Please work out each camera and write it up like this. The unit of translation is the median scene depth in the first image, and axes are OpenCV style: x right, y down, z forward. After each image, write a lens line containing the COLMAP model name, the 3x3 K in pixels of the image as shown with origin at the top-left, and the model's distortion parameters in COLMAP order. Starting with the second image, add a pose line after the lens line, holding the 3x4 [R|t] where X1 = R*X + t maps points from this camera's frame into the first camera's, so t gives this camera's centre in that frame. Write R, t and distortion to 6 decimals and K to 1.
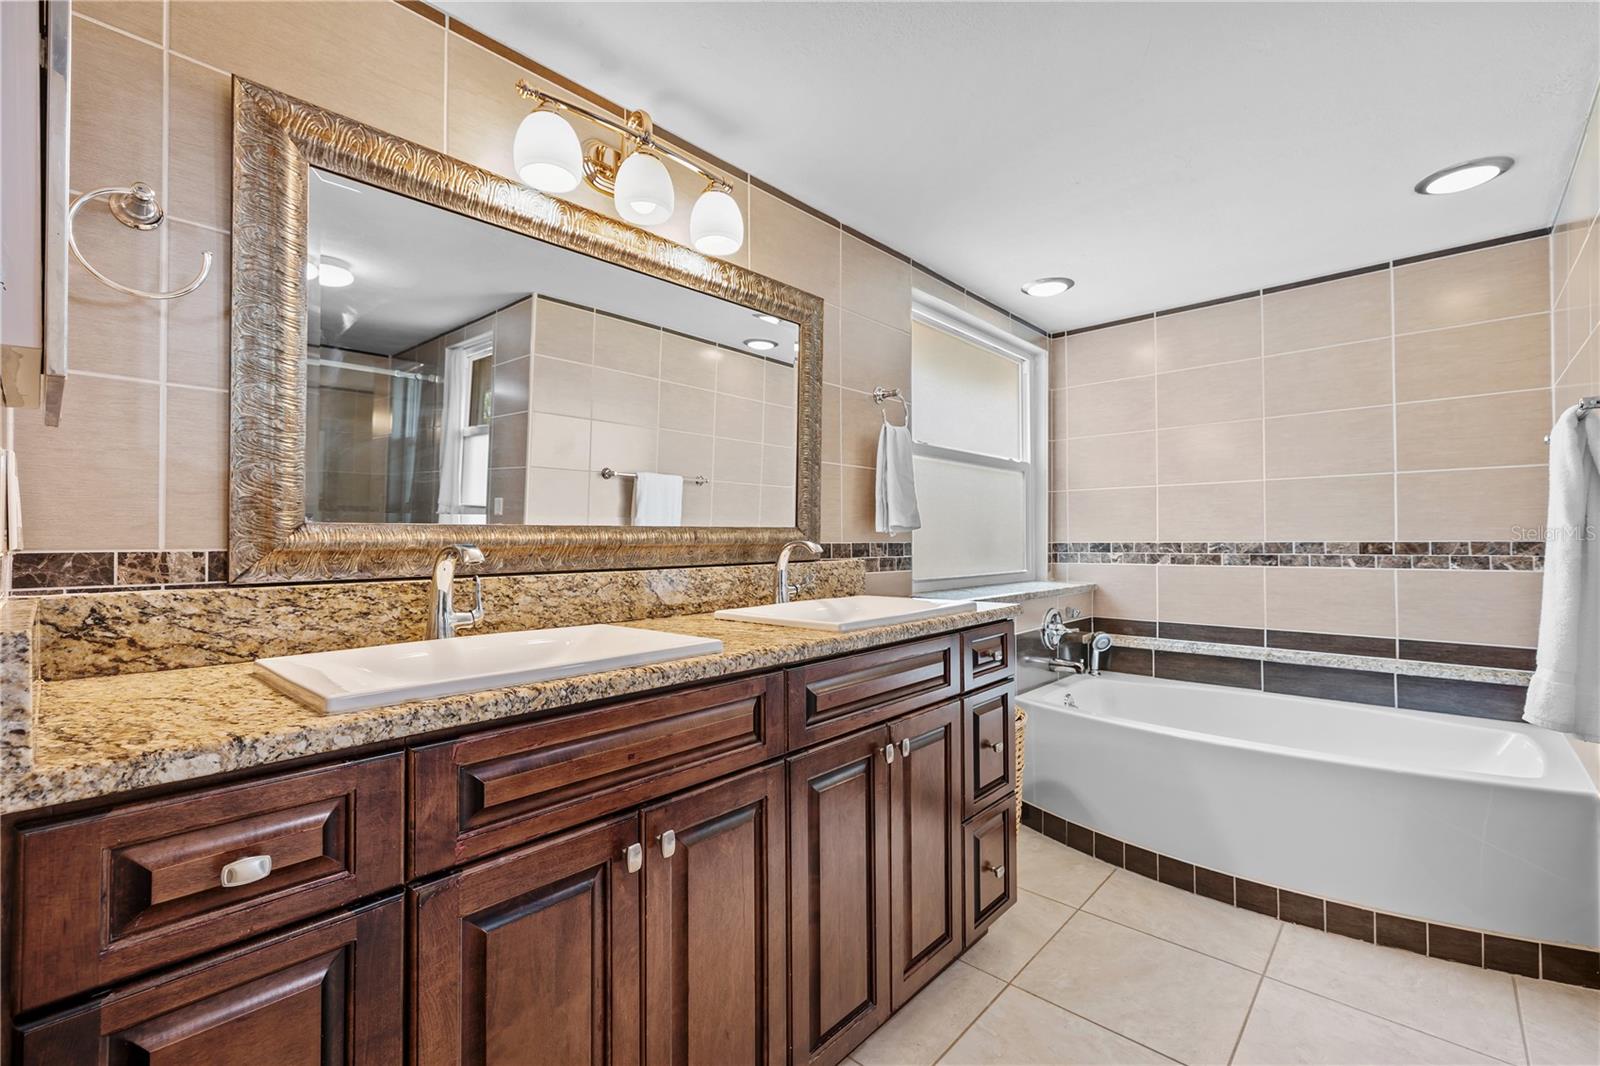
lens RADIAL K [[675.5, 0, 801.3], [0, 675.5, 530.8], [0, 0, 1]] dist [-0.001084, 0.000399]
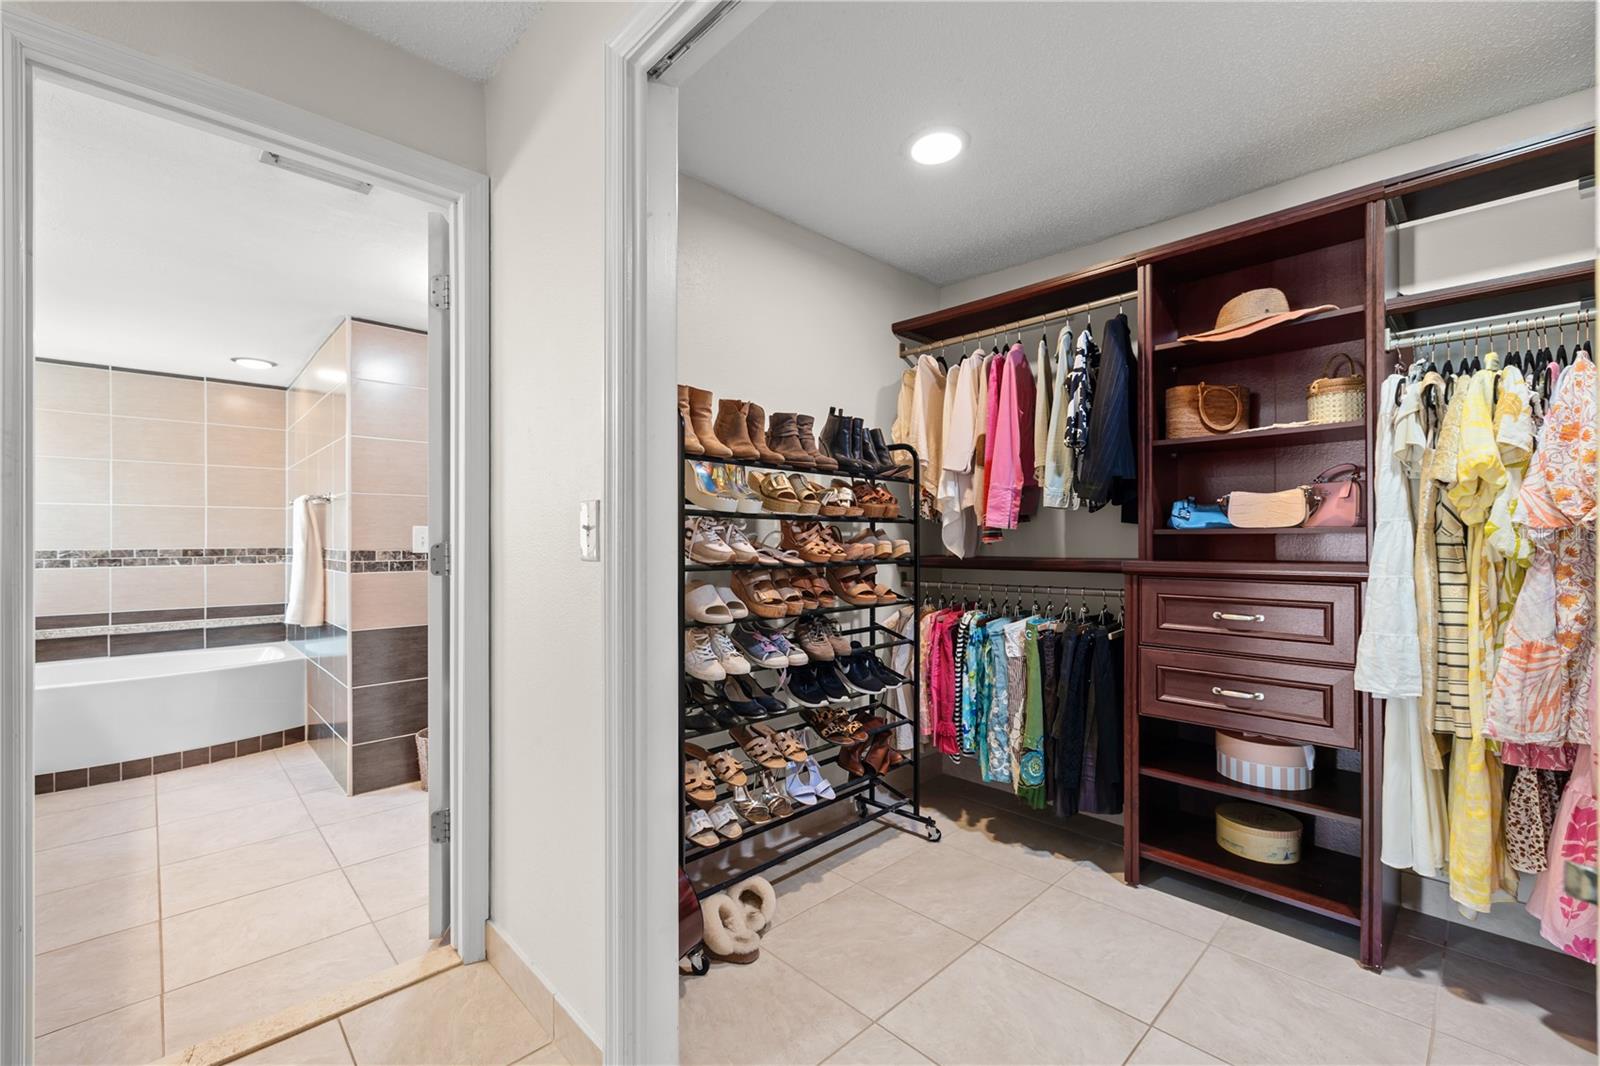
lens RADIAL K [[675.5, 0, 802.0], [0, 675.5, 535.4], [0, 0, 1]] dist [-0.001084, 0.000399]
pose [[0.047156, 0.007836, 0.998857, -0.707420], [-0.013778, 0.999879, -0.007194, -0.024652], [-0.998793, -0.013423, 0.047258, -0.540030]]
